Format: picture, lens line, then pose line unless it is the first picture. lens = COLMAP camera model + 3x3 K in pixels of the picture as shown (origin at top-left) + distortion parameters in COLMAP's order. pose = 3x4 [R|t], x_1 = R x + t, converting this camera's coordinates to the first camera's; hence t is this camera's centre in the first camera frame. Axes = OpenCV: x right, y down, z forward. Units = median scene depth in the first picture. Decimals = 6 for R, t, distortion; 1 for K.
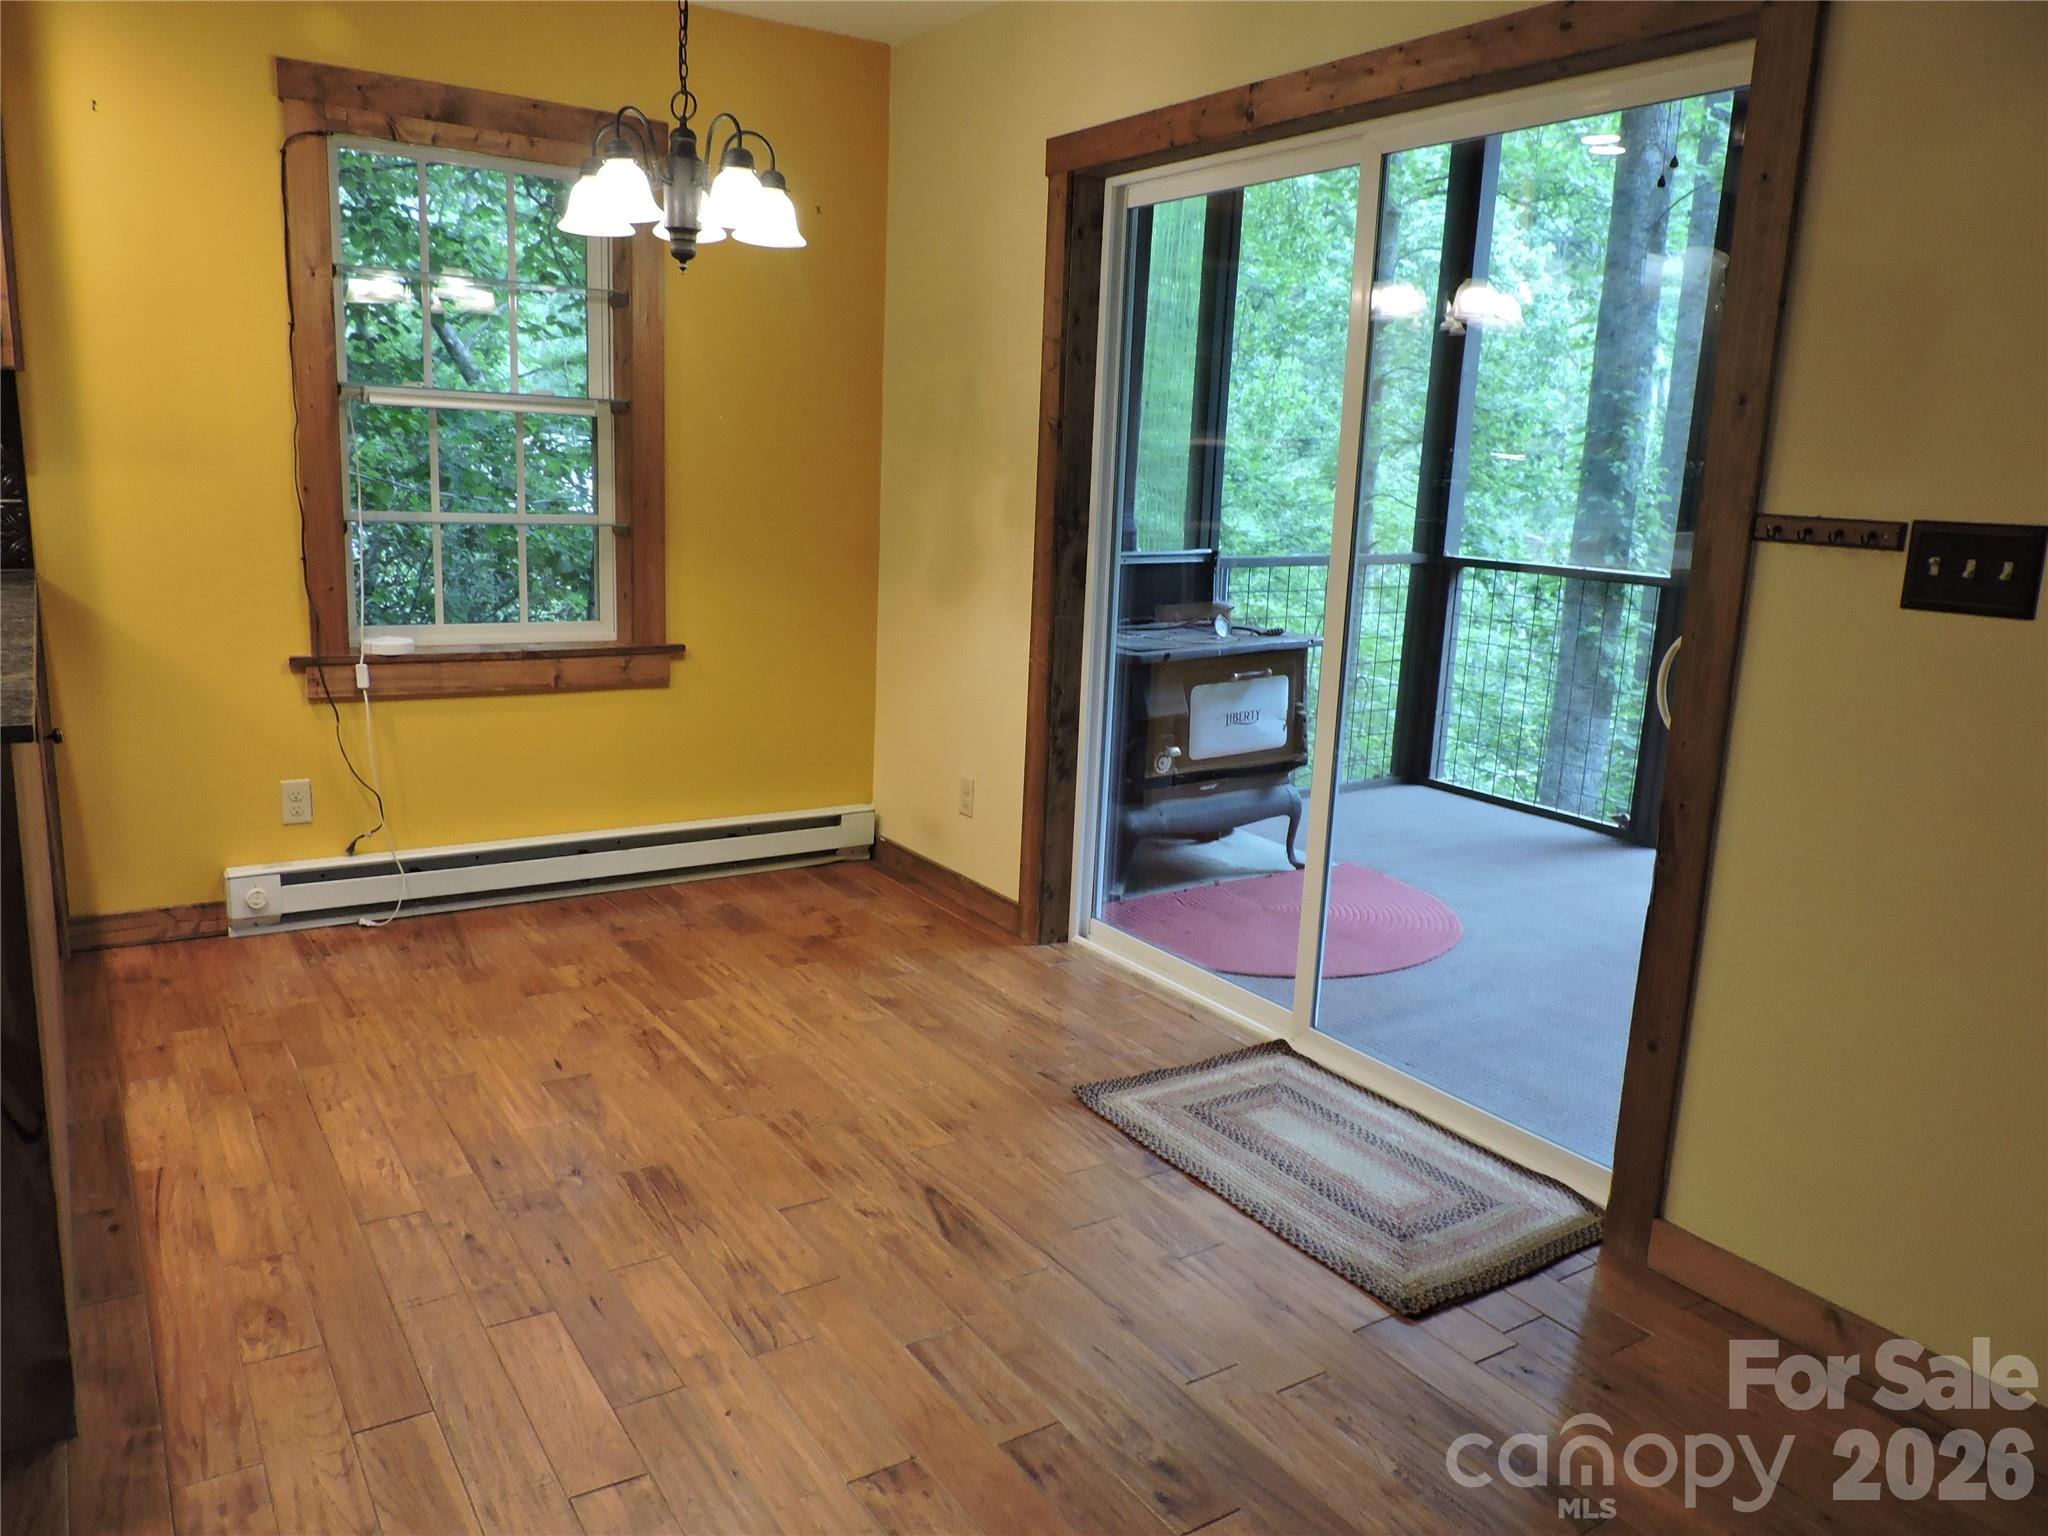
lens RADIAL K [[1450.0, 0, 1028.4], [0, 1450.0, 770.7], [0, 0, 1]] dist [-0.026423, 0.007016]
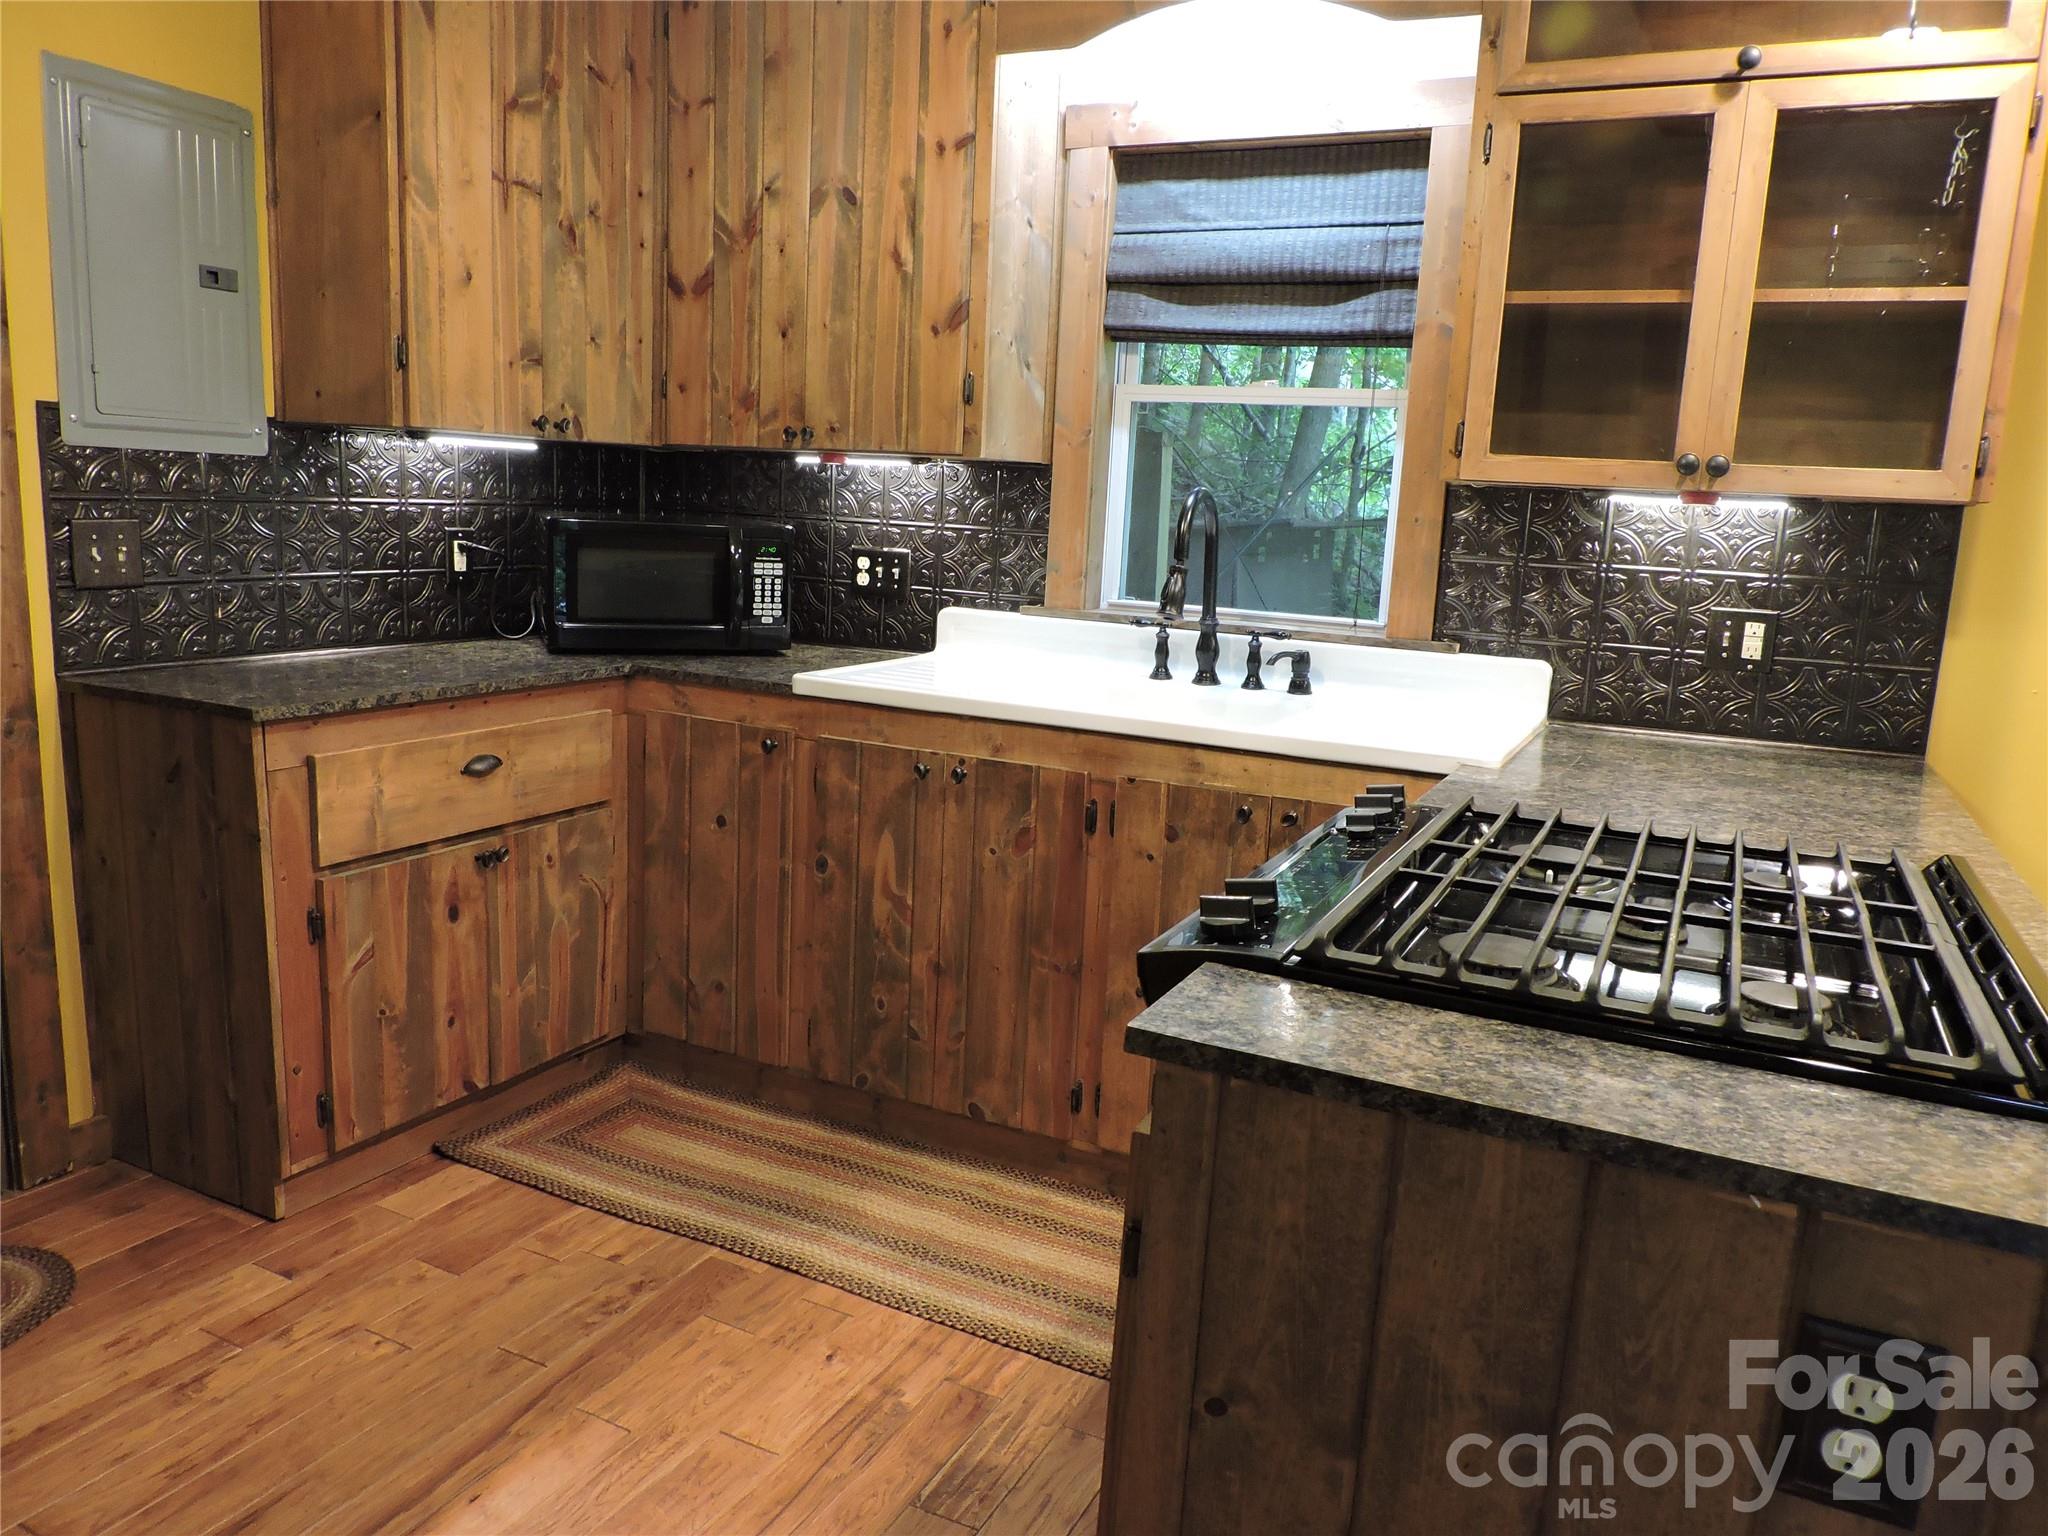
lens RADIAL K [[1457.5, 0, 1031.1], [0, 1457.5, 774.8], [0, 0, 1]] dist [-0.024643, 0.005526]
pose [[0.502903, 0.140591, -0.852832, -0.240481], [-0.203526, 0.978201, 0.041242, -0.058038], [0.840039, 0.152833, 0.520554, 0.166336]]
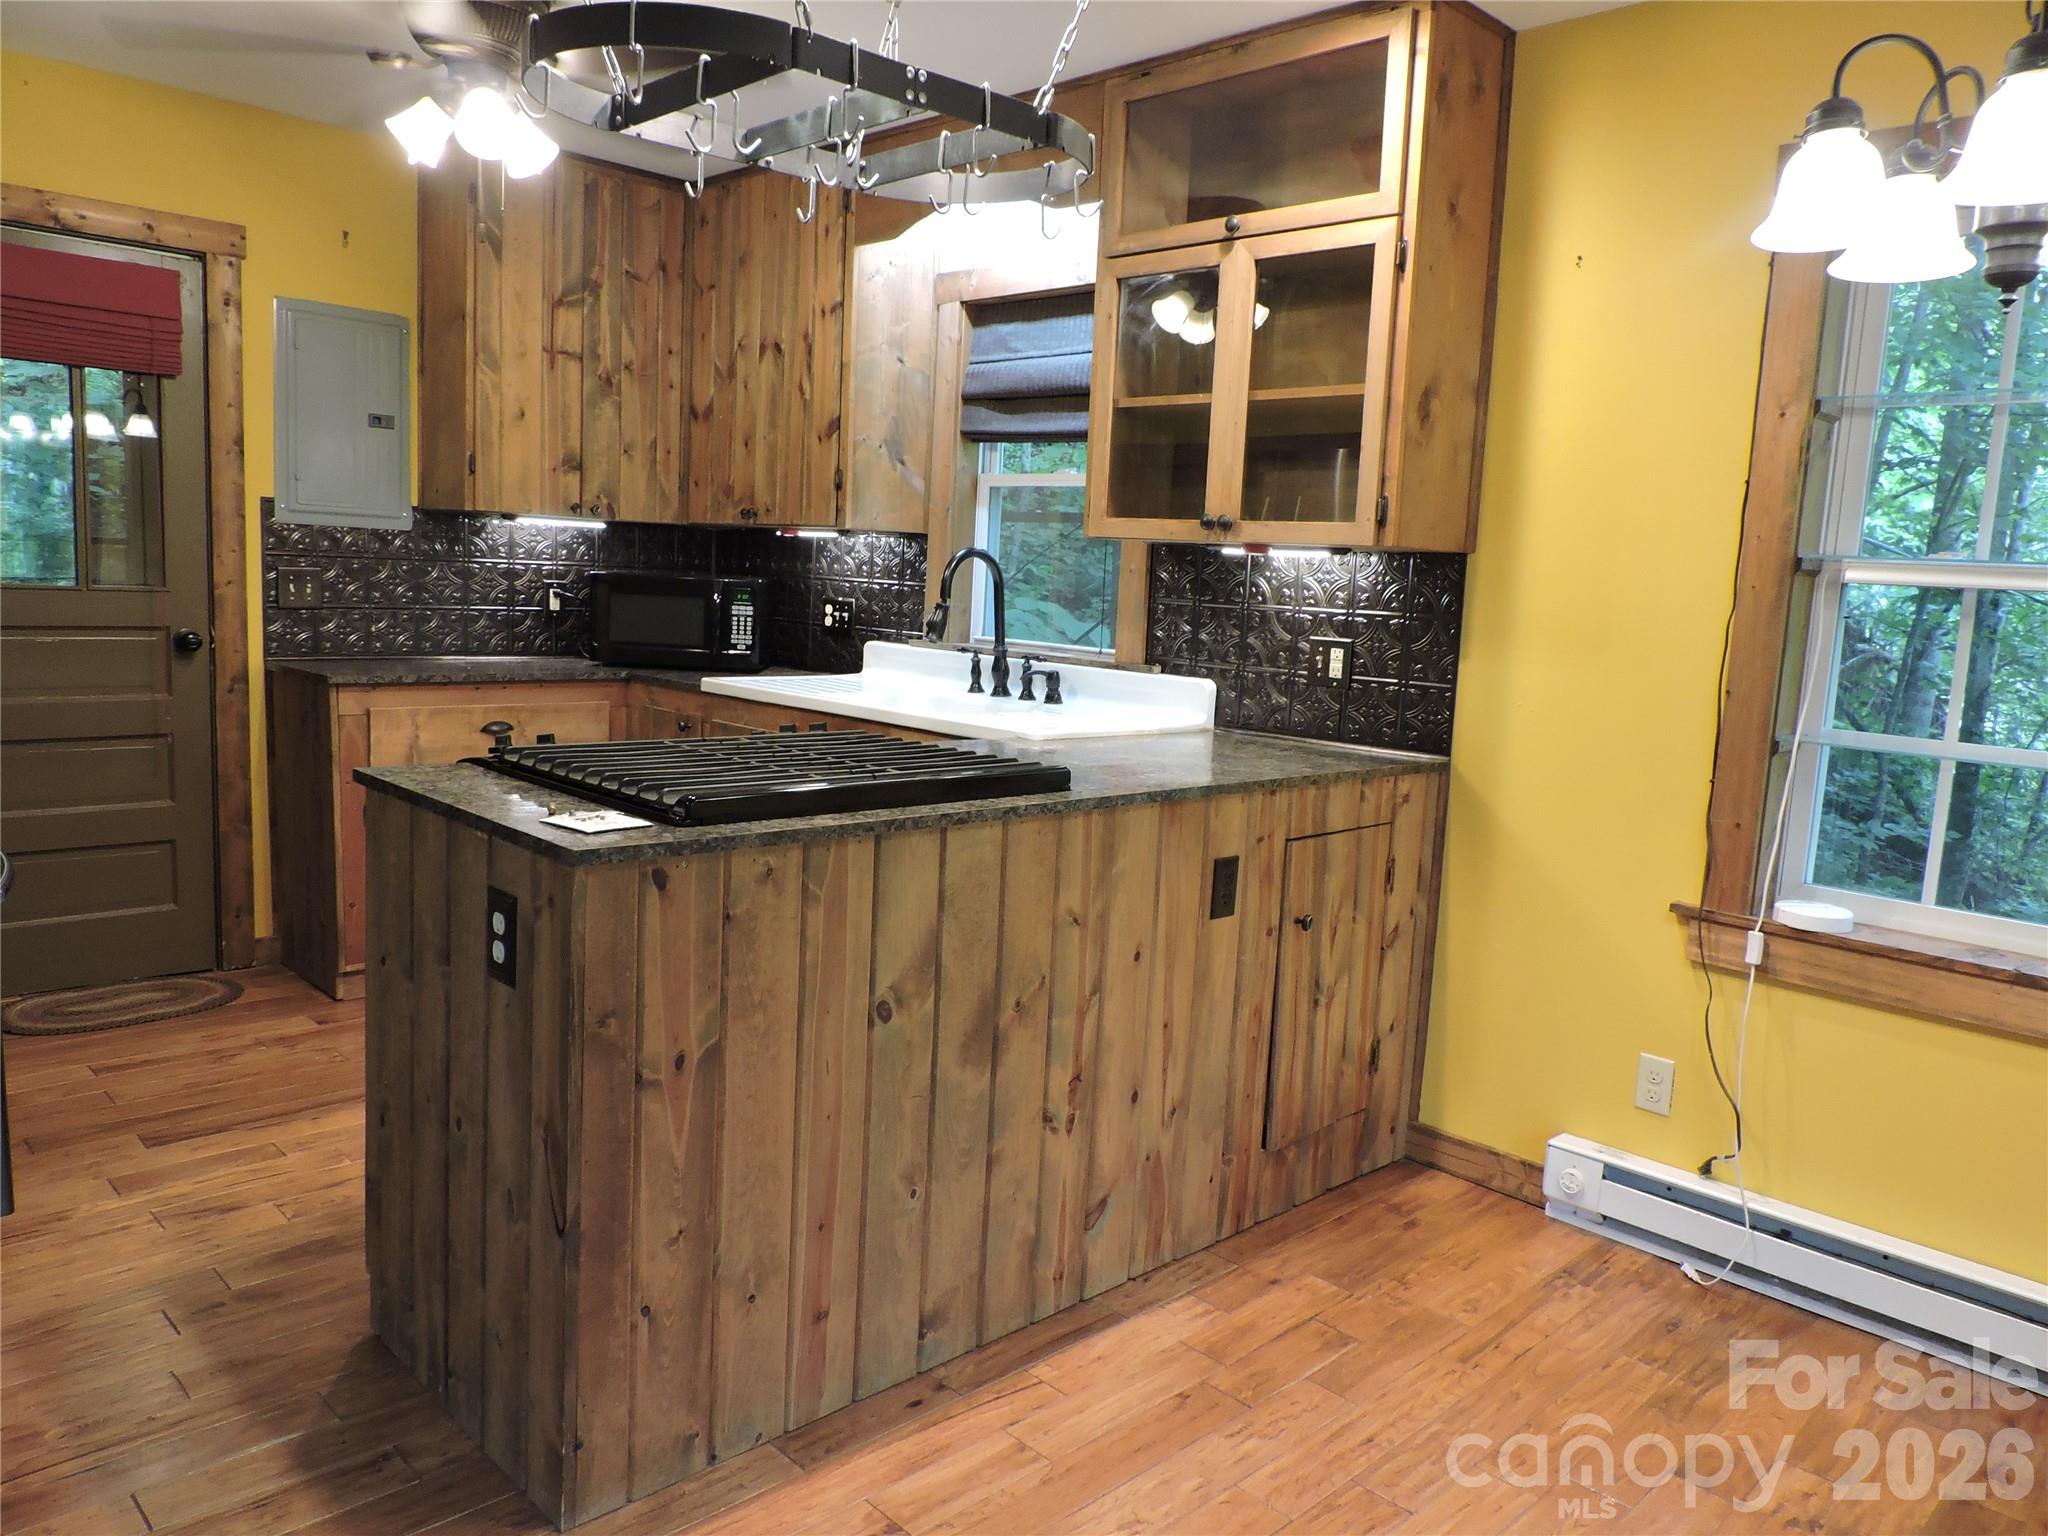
lens RADIAL K [[1457.5, 0, 1031.1], [0, 1457.5, 774.8], [0, 0, 1]] dist [-0.024643, 0.005526]
pose [[0.191166, 0.099850, -0.976466, 0.180186], [-0.244161, 0.968381, 0.051223, -0.100159], [0.950705, 0.228623, 0.209501, 0.485164]]
